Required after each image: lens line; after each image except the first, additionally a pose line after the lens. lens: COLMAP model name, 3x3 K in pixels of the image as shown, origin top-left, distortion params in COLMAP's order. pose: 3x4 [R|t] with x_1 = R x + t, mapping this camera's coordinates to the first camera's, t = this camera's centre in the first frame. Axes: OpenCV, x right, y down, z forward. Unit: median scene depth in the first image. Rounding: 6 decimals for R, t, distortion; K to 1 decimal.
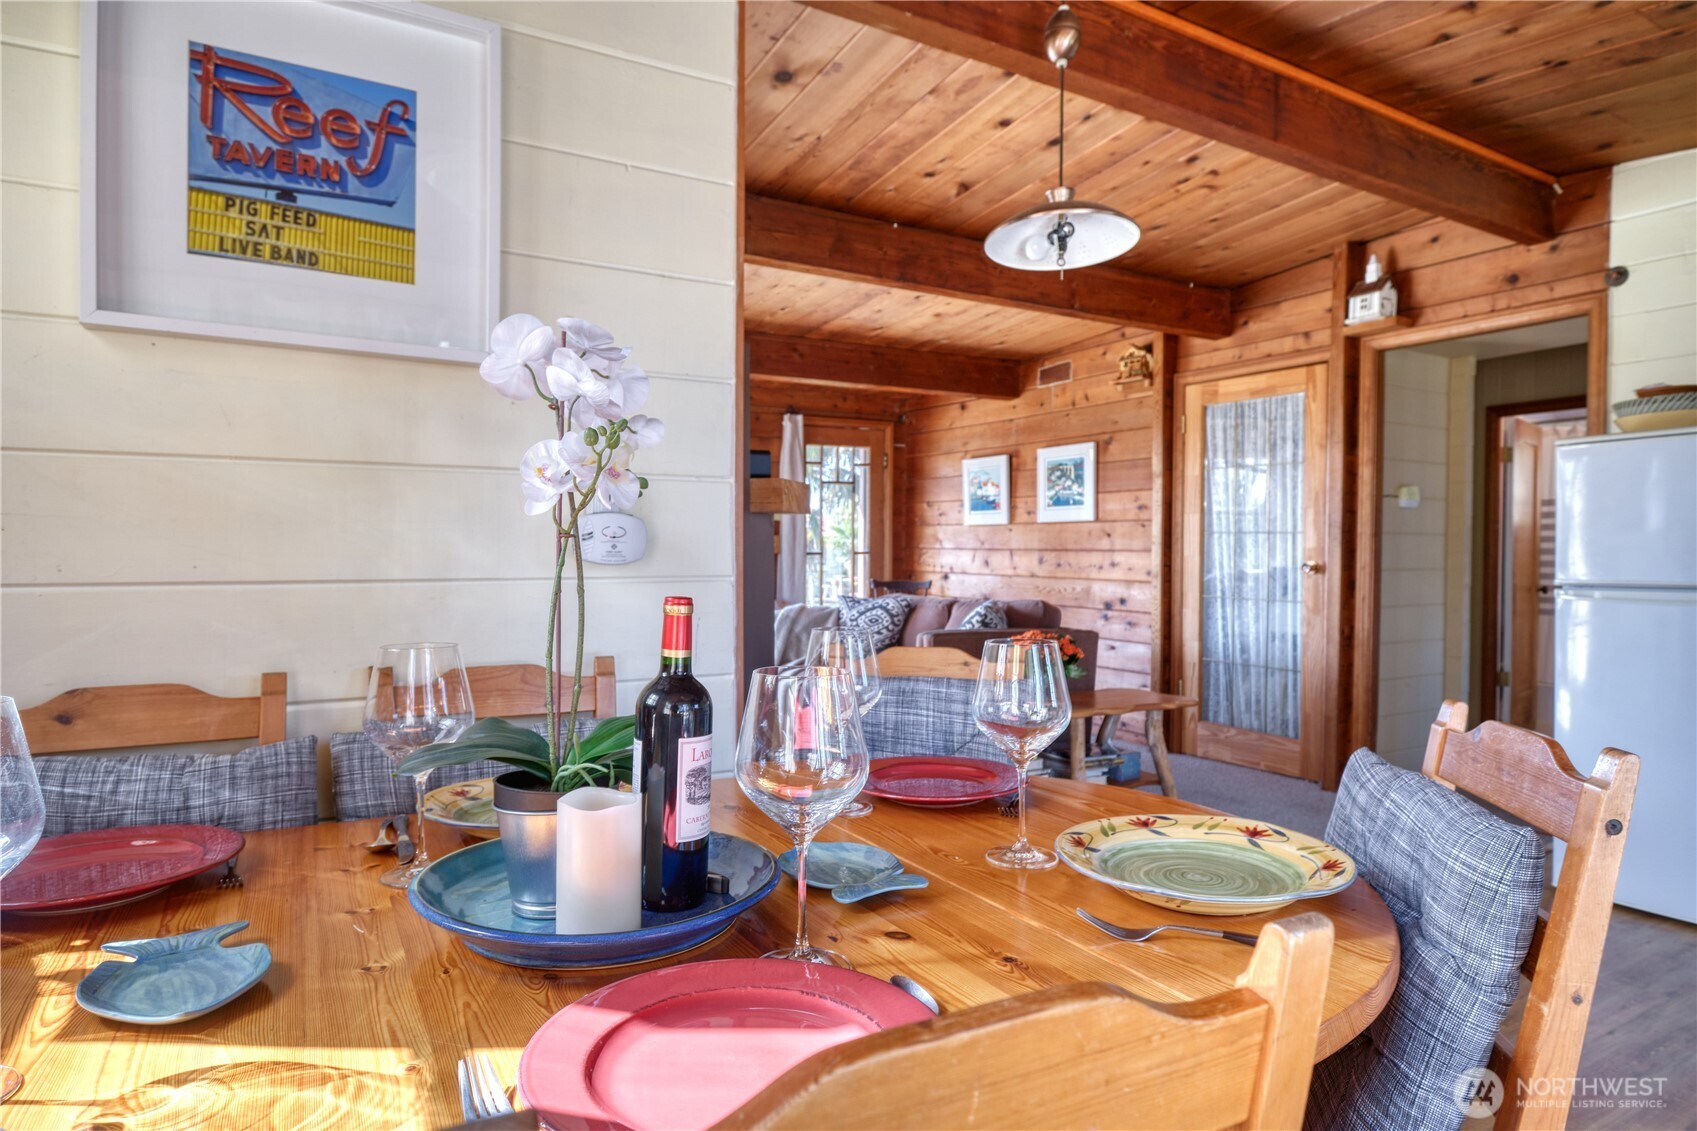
lens RADIAL K [[962.0, 0, 853.1], [0, 962.0, 579.1], [0, 0, 1]] dist [-0.006551, -0.009269]
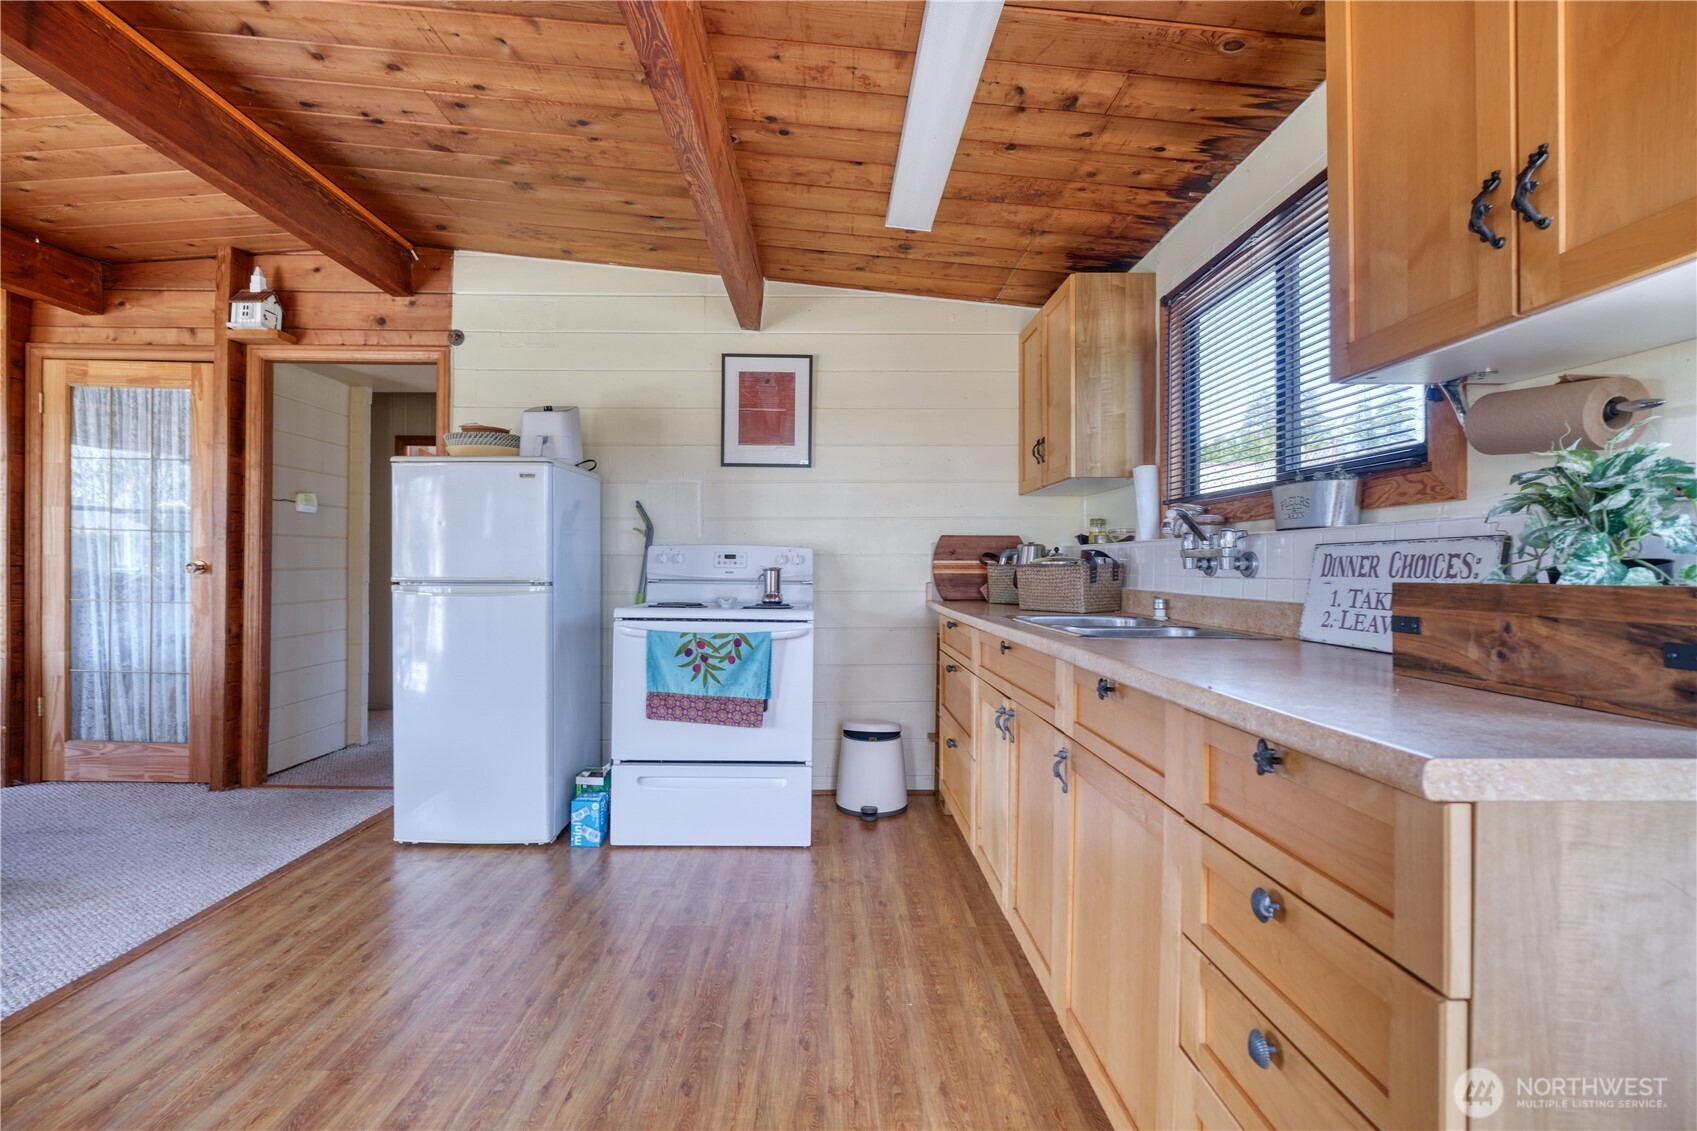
lens RADIAL K [[759.5, 0, 843.6], [0, 759.5, 561.5], [0, 0, 1]] dist [-0.011157, -0.000239]
pose [[0.480516, 0.004648, 0.876974, 0.107996], [0.012848, 0.999841, -0.012339, 0.000196], [-0.876892, 0.017196, 0.480380, 0.043131]]
